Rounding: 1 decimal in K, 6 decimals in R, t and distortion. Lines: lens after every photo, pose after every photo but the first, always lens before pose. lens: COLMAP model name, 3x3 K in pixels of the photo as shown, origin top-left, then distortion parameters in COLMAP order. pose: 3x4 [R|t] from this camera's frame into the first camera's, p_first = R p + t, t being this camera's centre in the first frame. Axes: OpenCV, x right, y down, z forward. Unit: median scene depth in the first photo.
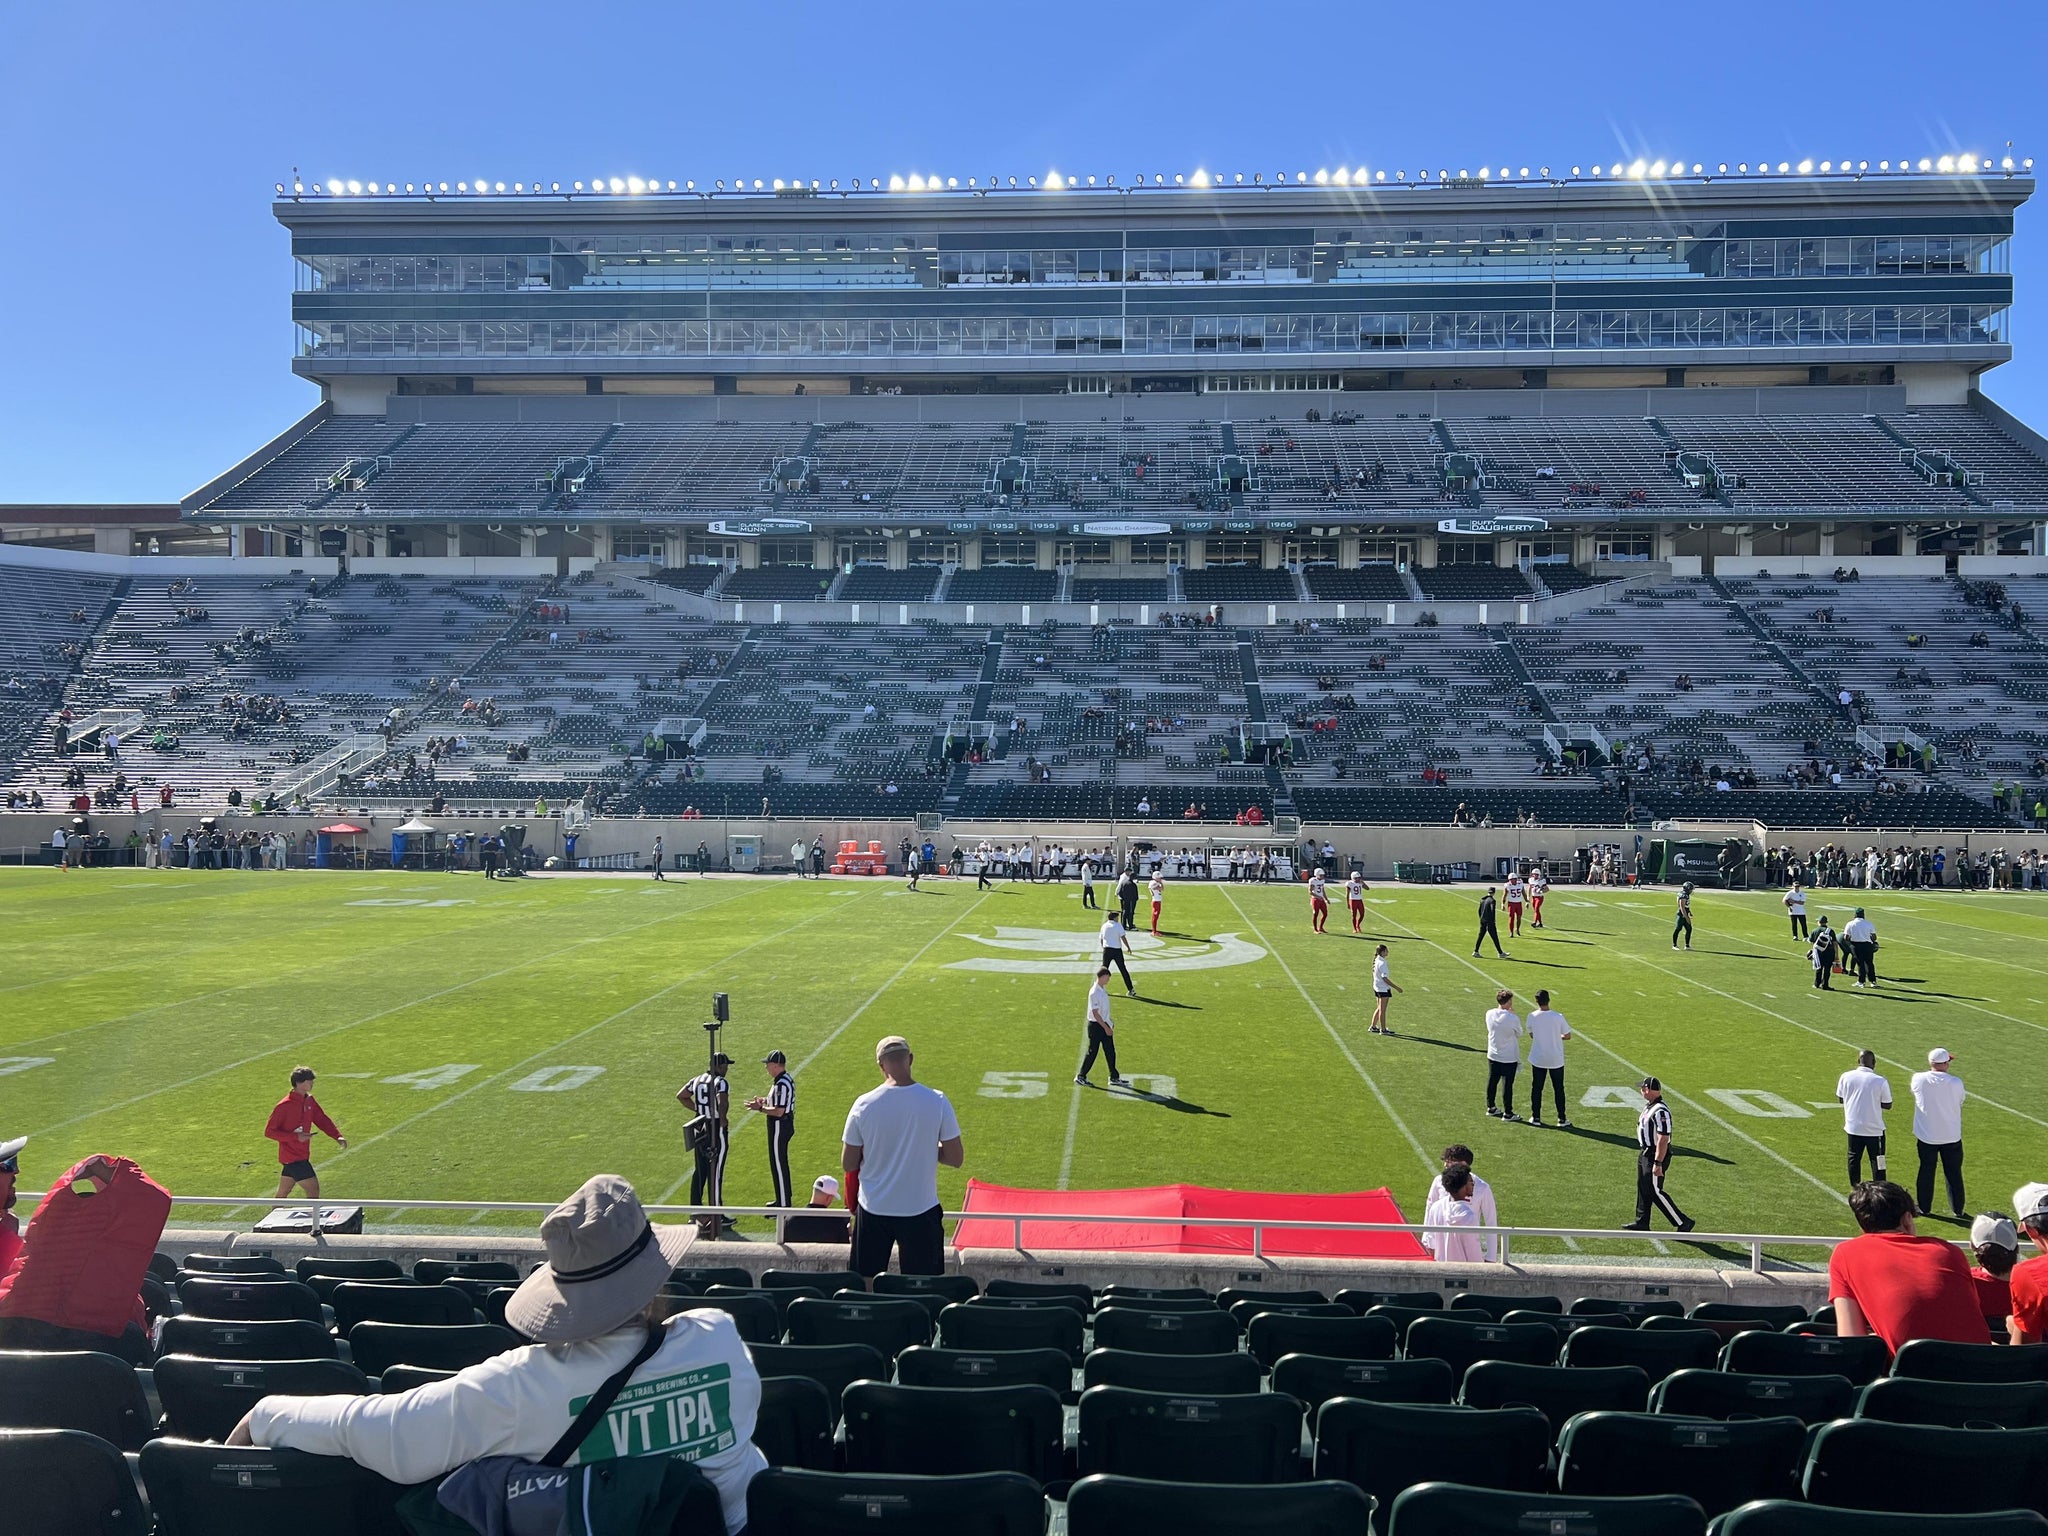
lens RADIAL K [[1459.3, 0, 1040.8], [0, 1459.3, 805.0], [0, 0, 1]] dist [0.029626, -0.016554]
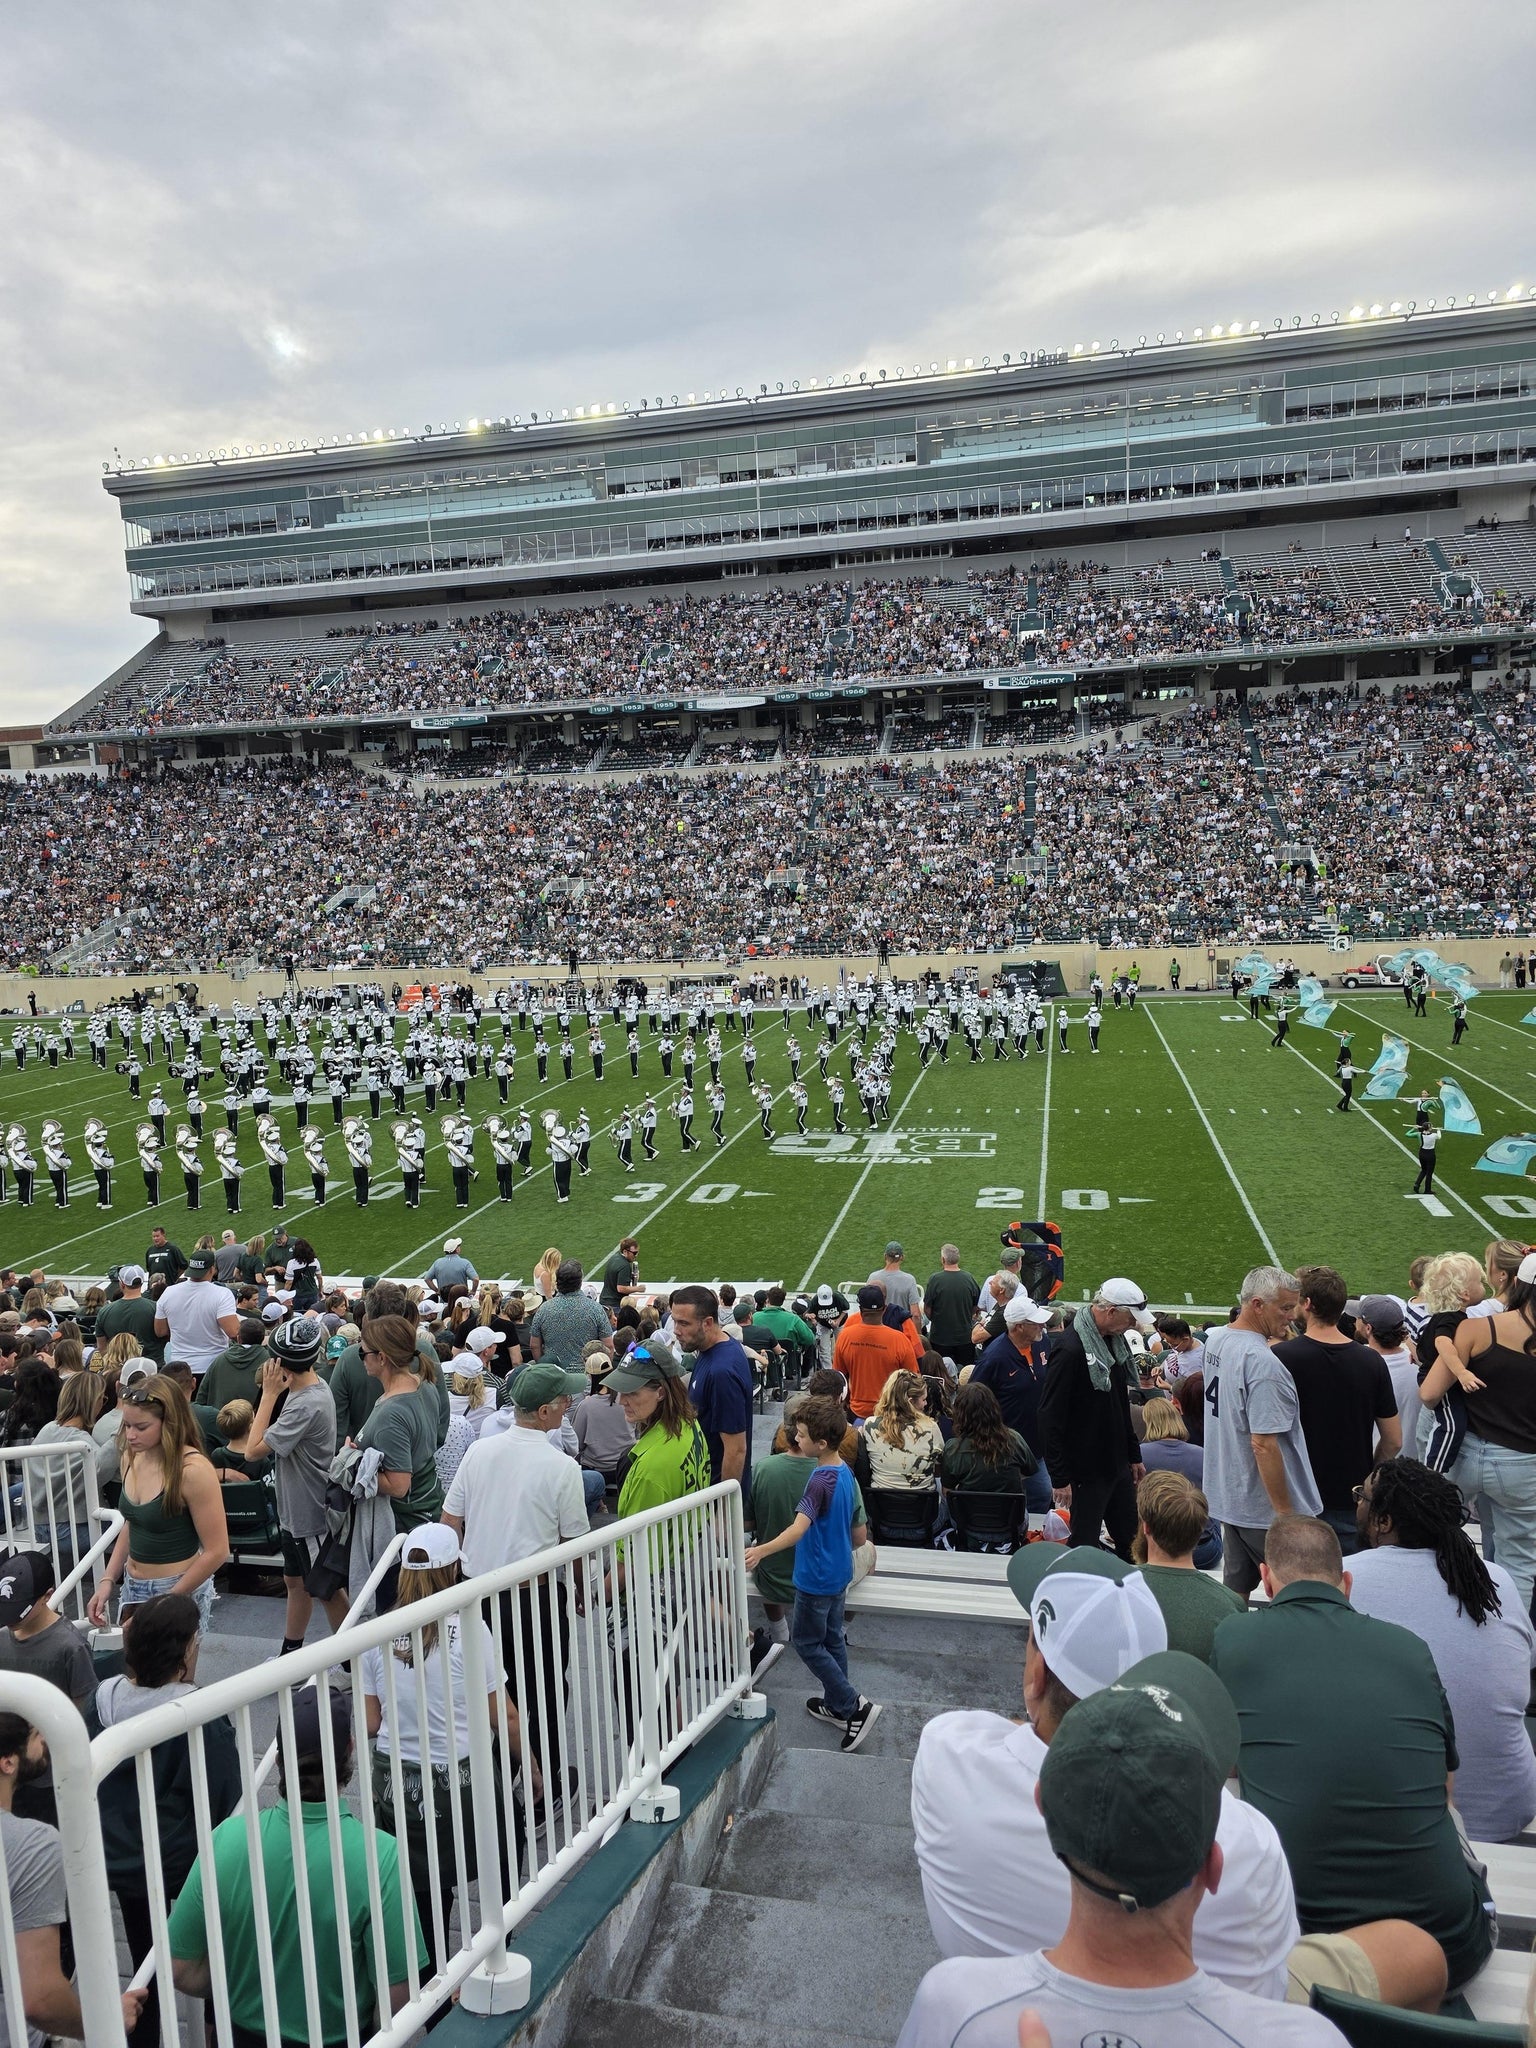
lens RADIAL K [[1300.1, 0, 767.6], [0, 1300.1, 1038.0], [0, 0, 1]] dist [0.031595, -0.011451]
pose [[0.986604, -0.029607, -0.160424, 0.221894], [0.047942, 0.992590, 0.111657, -0.026491], [0.155929, -0.117852, 0.980712, -0.090247]]
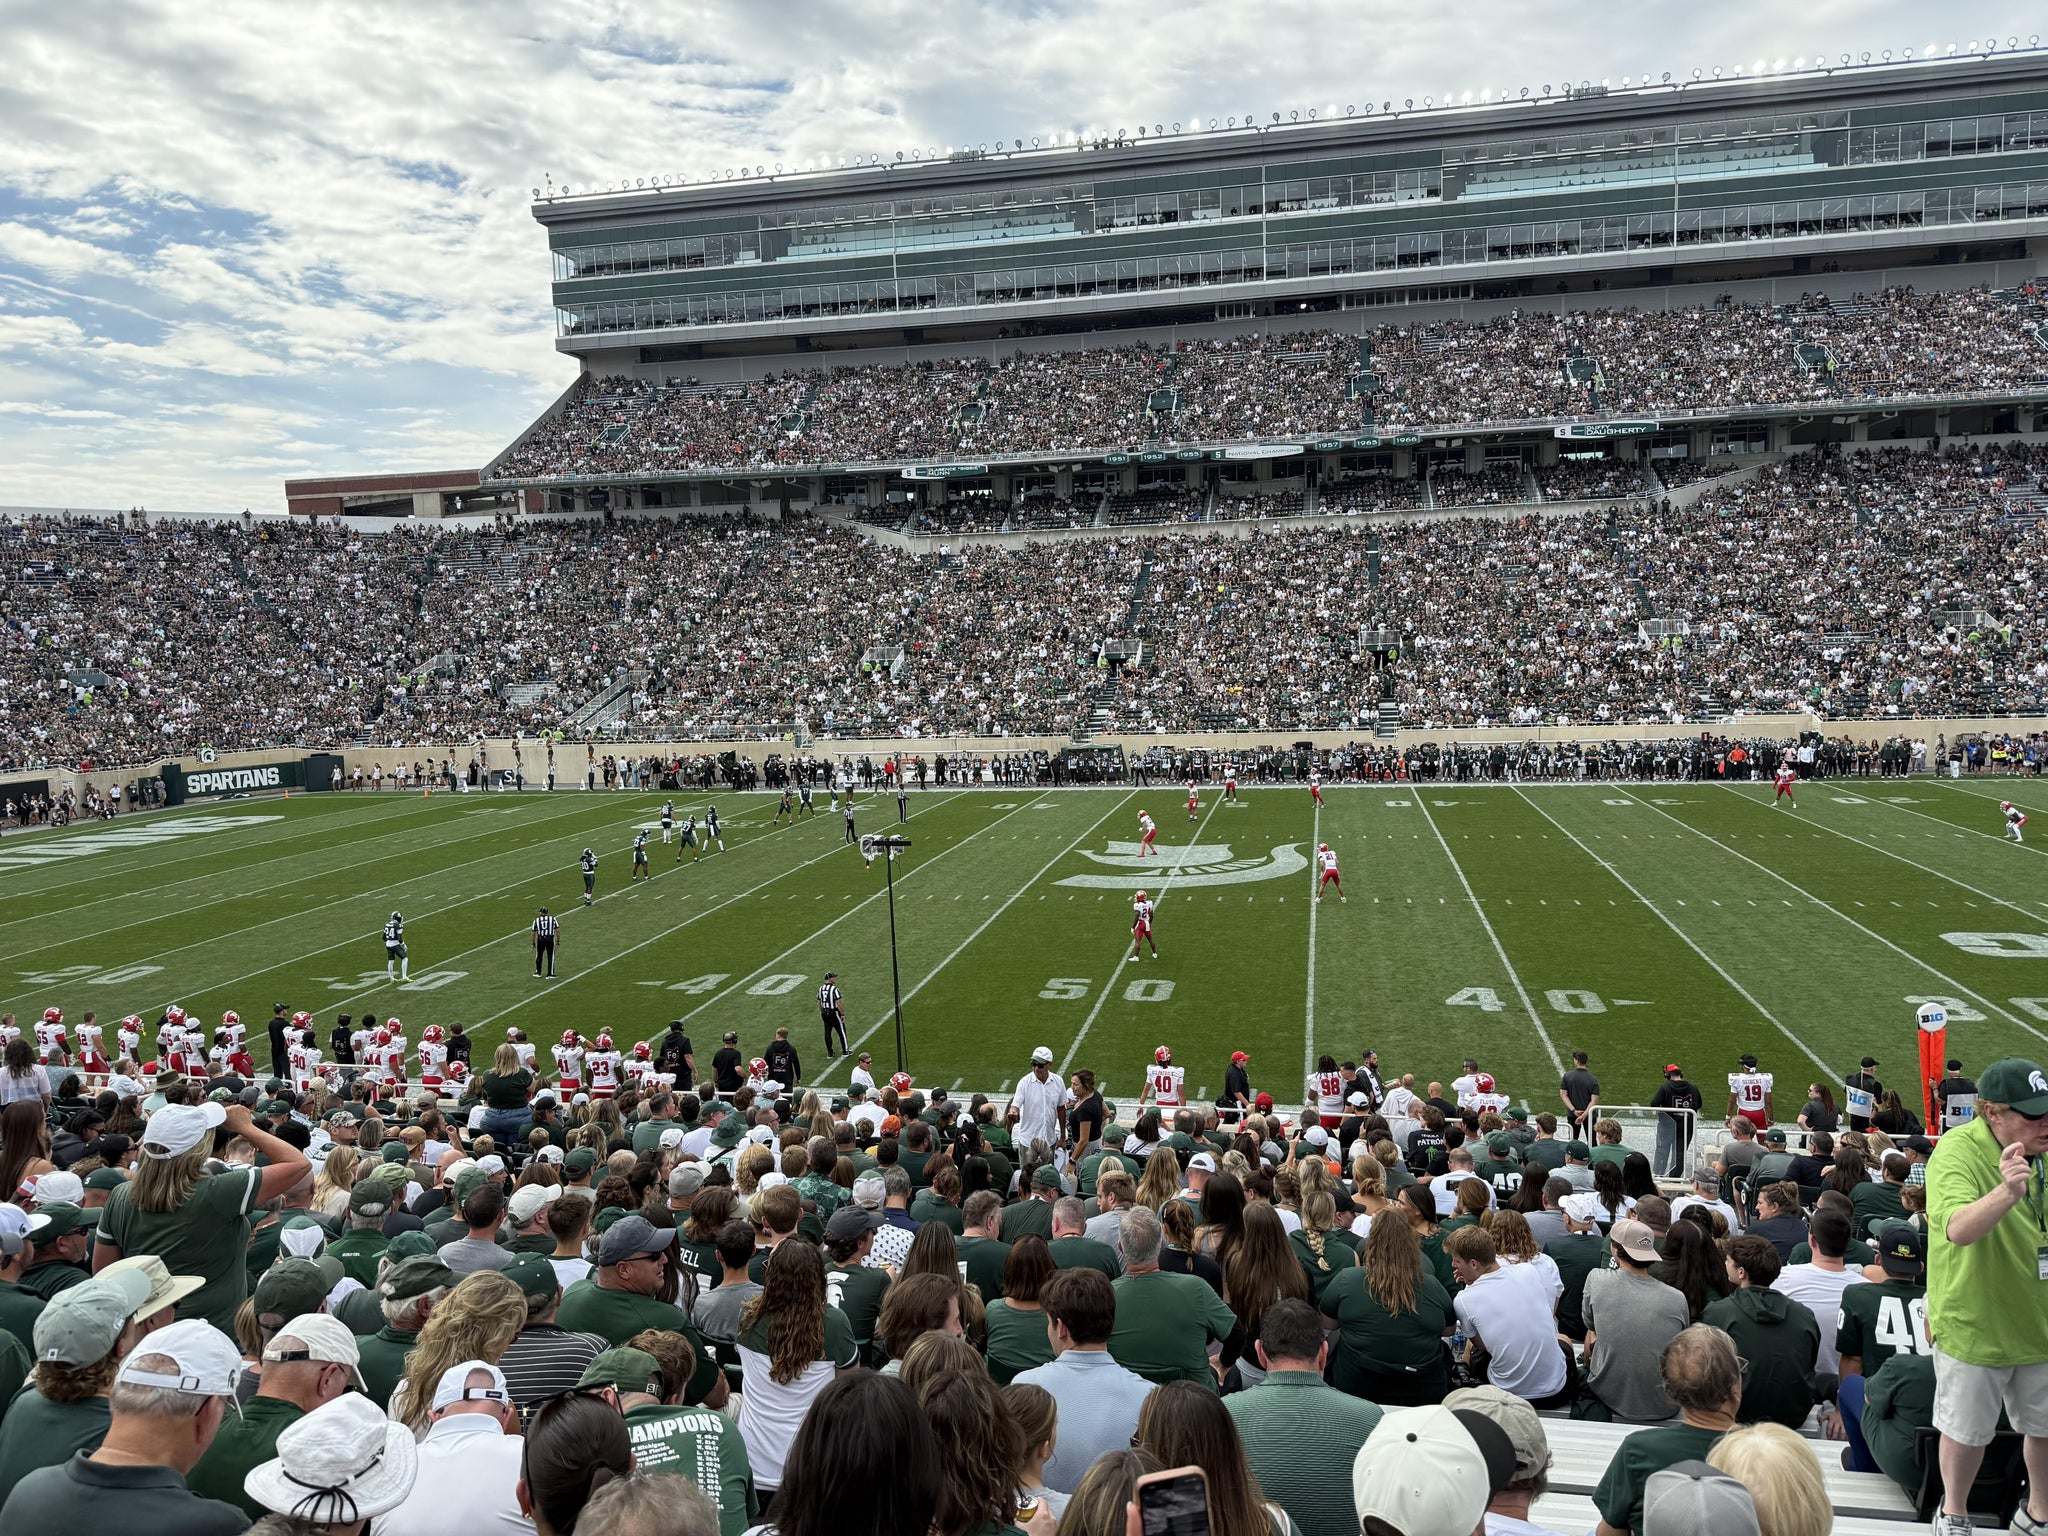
lens RADIAL K [[1383.8, 0, 1050.1], [0, 1383.8, 776.5], [0, 0, 1]] dist [0.021910, -0.026244]
pose [[0.989589, -0.025694, -0.141609, 0.034907], [0.037303, 0.996101, 0.079951, -0.028415], [0.139002, -0.084401, 0.986689, -0.079275]]
